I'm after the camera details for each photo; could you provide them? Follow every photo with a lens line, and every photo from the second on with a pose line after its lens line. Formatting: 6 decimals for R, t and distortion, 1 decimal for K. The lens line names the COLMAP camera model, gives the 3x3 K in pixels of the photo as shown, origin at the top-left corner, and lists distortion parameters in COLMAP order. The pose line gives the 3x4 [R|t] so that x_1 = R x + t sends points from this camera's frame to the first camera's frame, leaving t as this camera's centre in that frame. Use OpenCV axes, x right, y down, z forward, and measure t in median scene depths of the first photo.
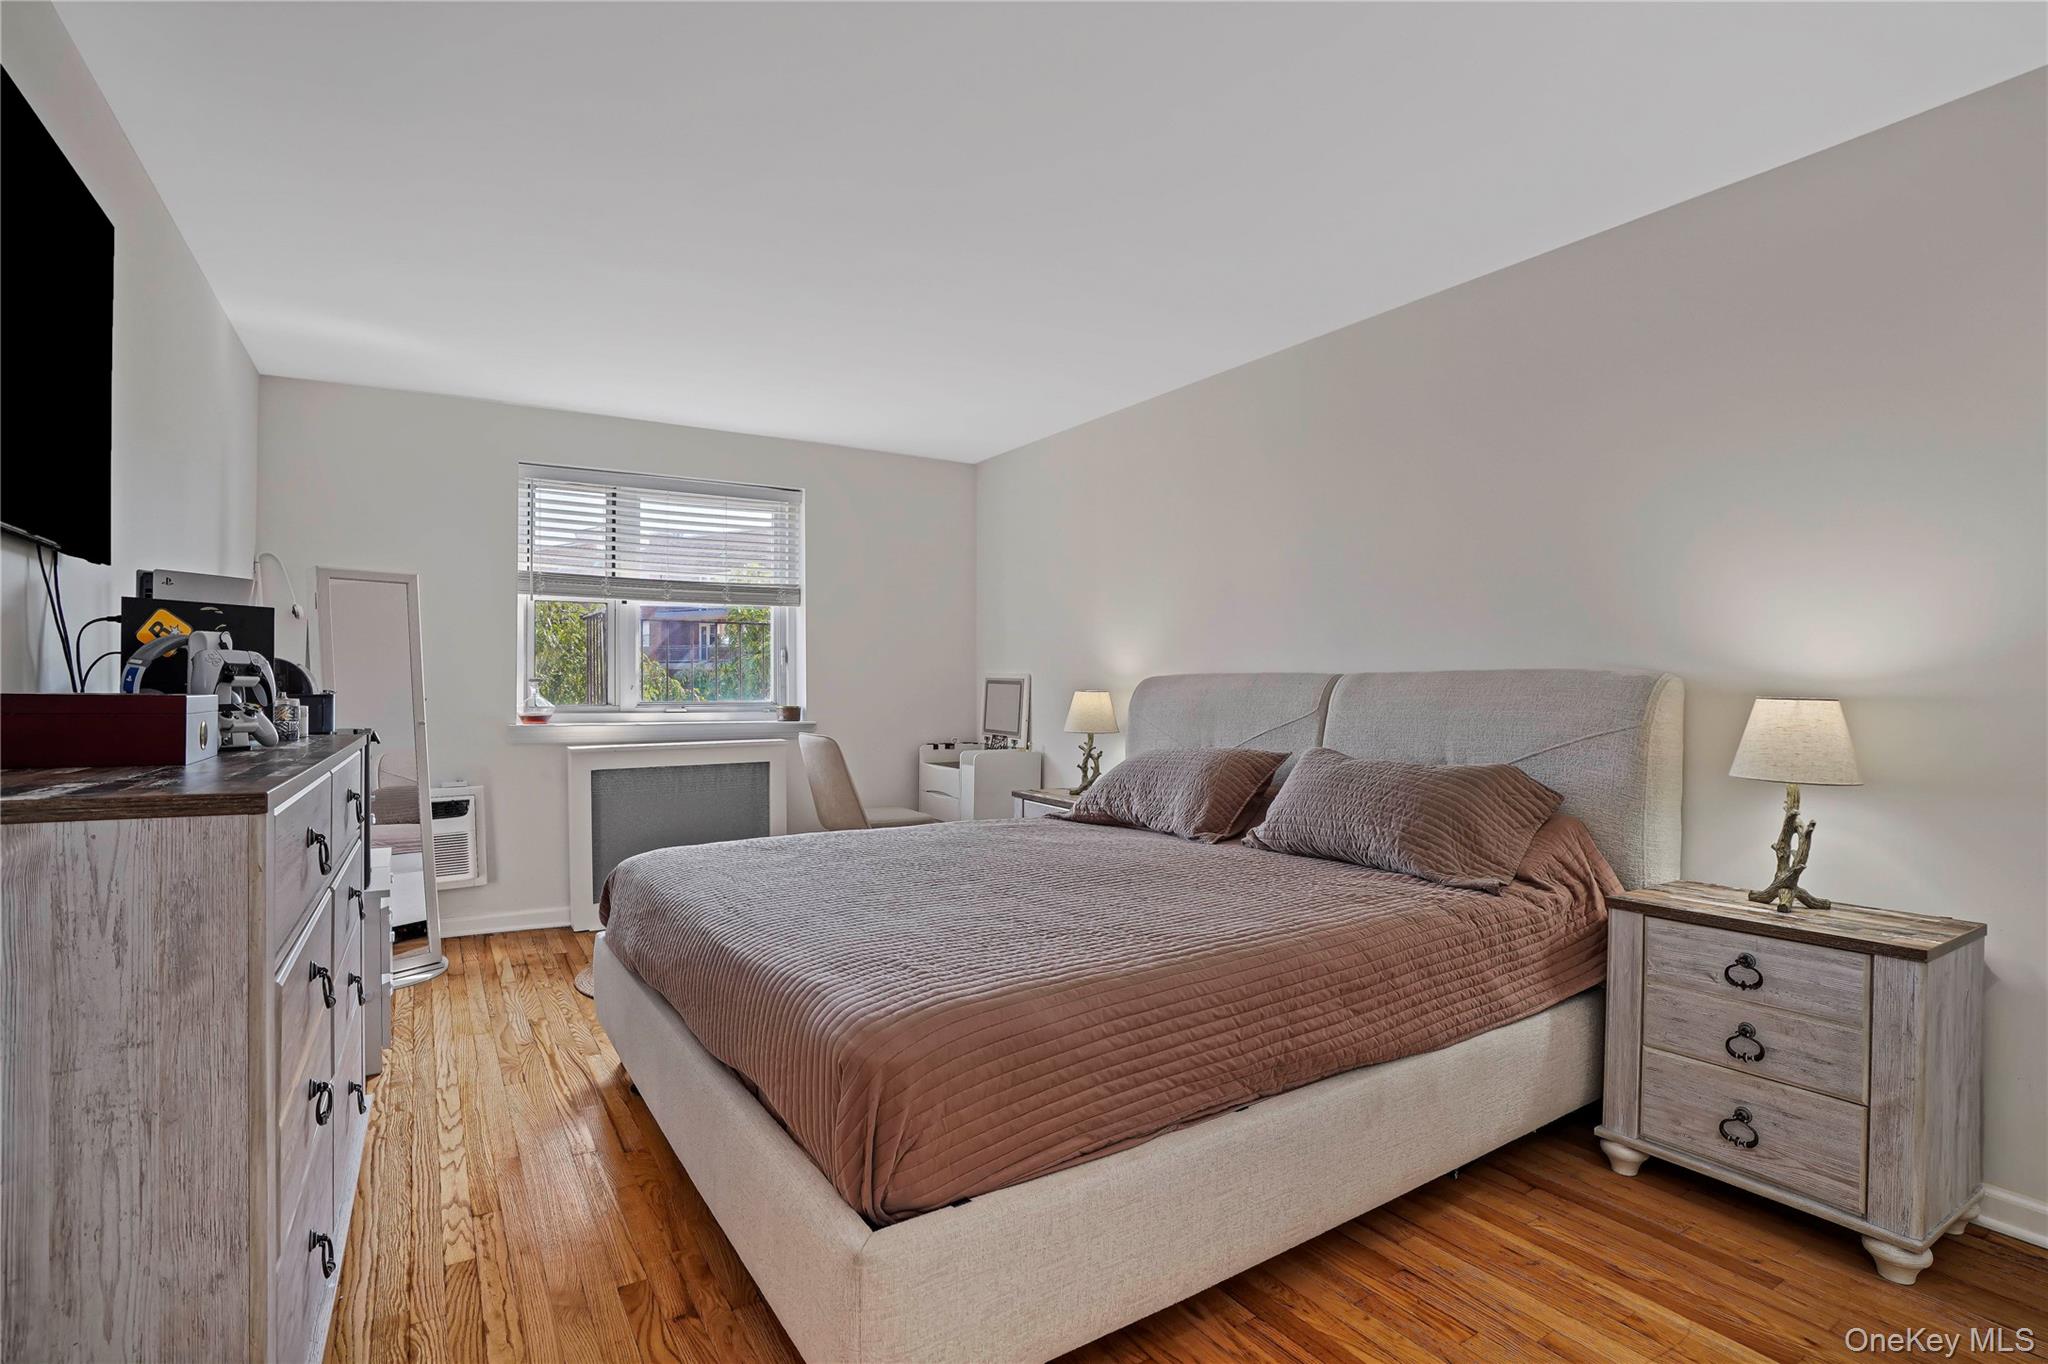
lens RADIAL K [[931.3, 0, 1050.1], [0, 931.3, 685.3], [0, 0, 1]] dist [-0.057345, 0.023889]
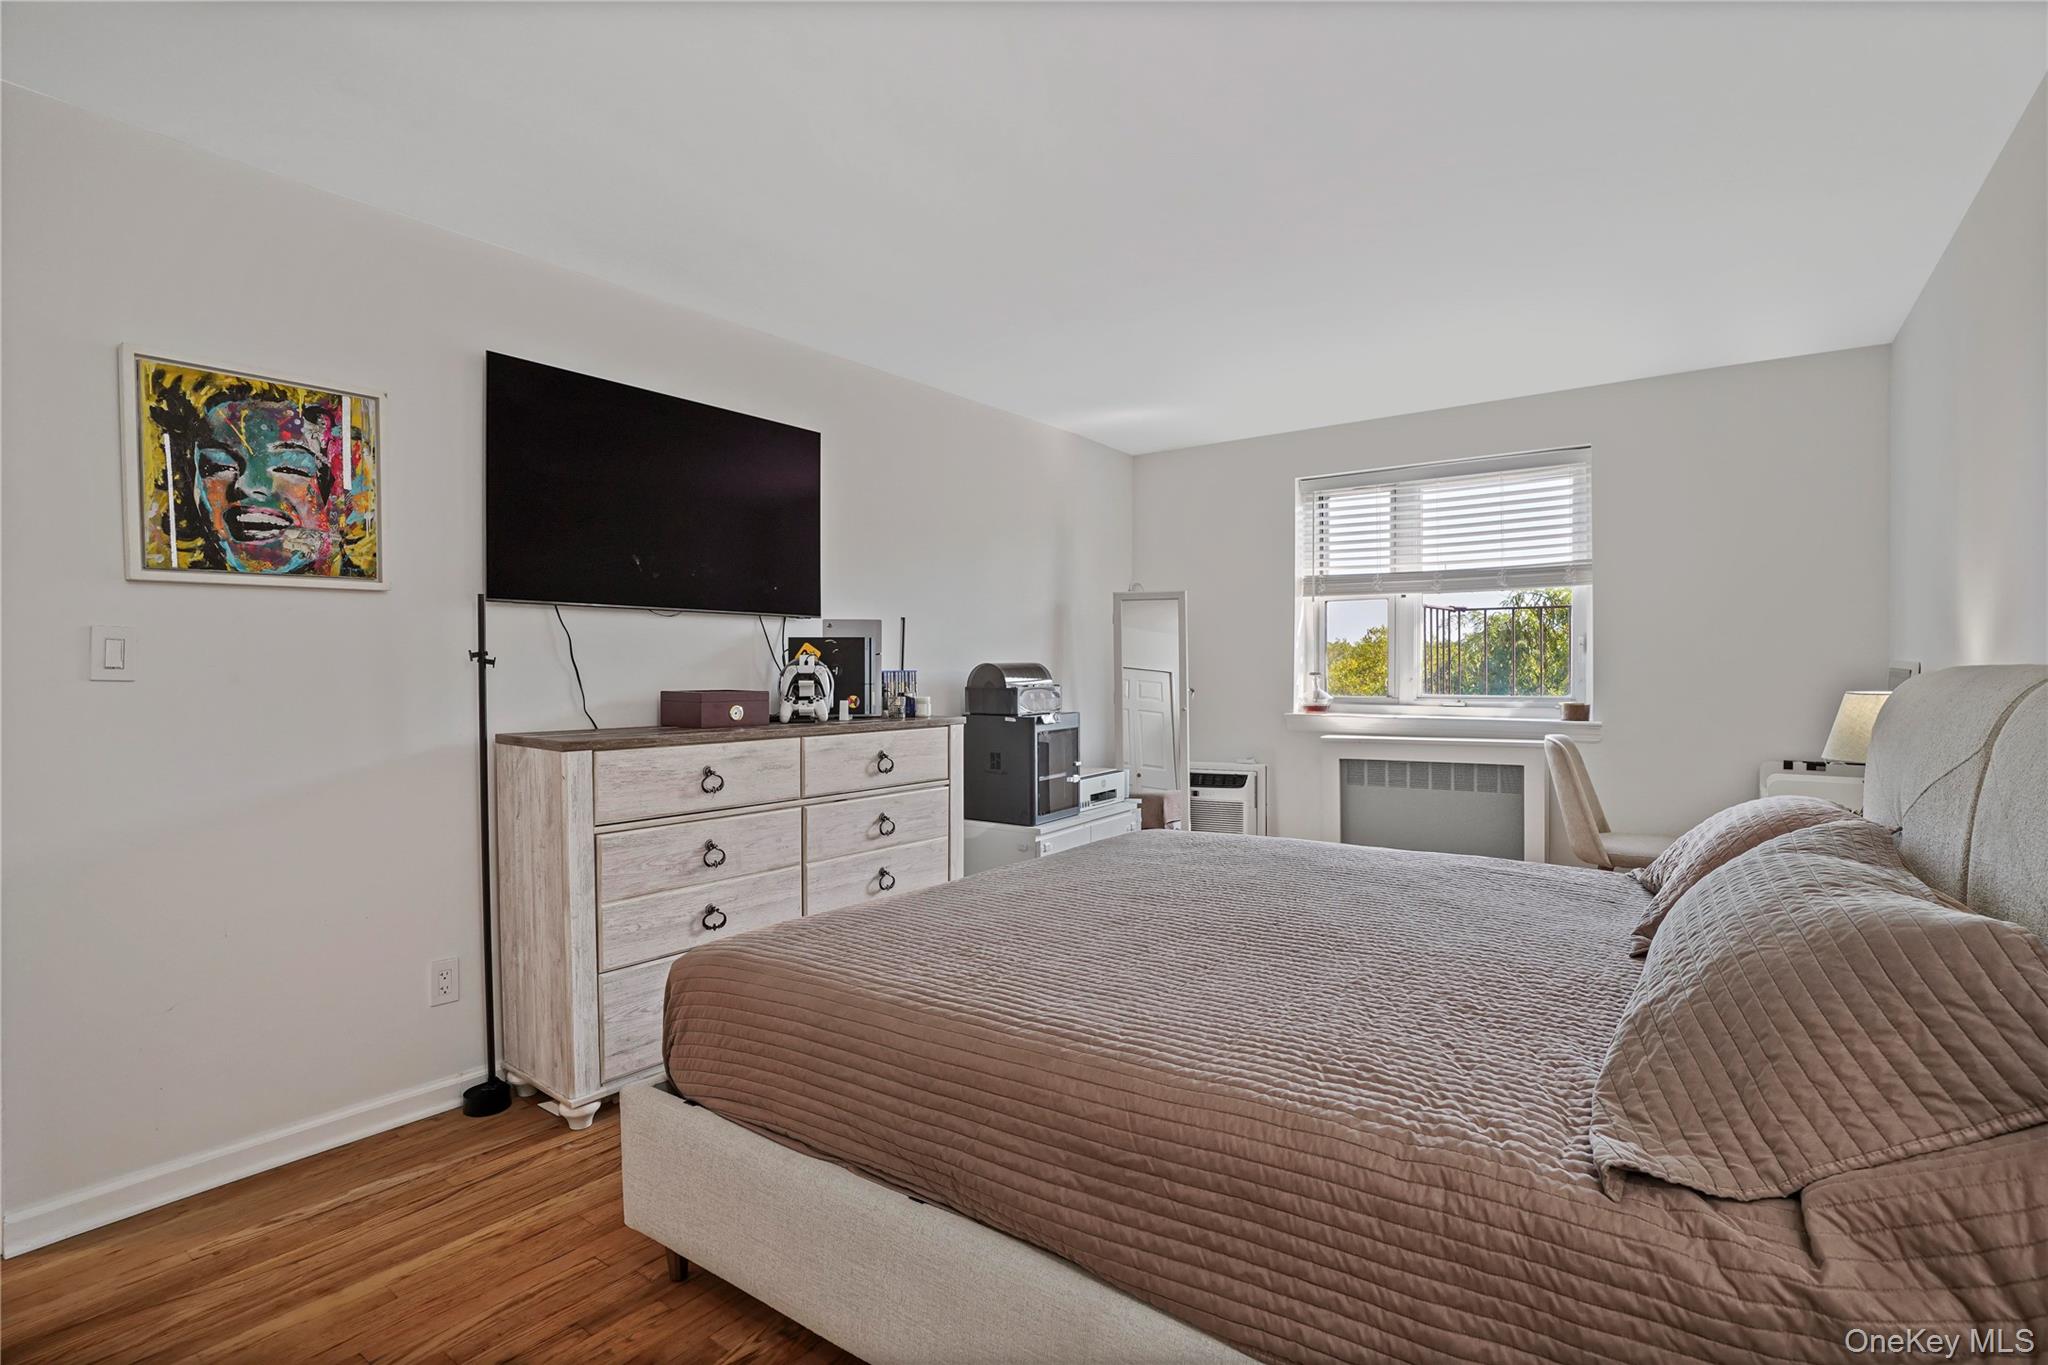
lens RADIAL K [[931.3, 0, 1050.1], [0, 931.3, 685.8], [0, 0, 1]] dist [-0.057345, 0.023889]
pose [[0.406377, 0.012189, -0.913624, 0.331815], [0.003175, 0.999886, 0.014752, -0.008535], [0.913700, -0.008895, 0.406292, 0.249559]]
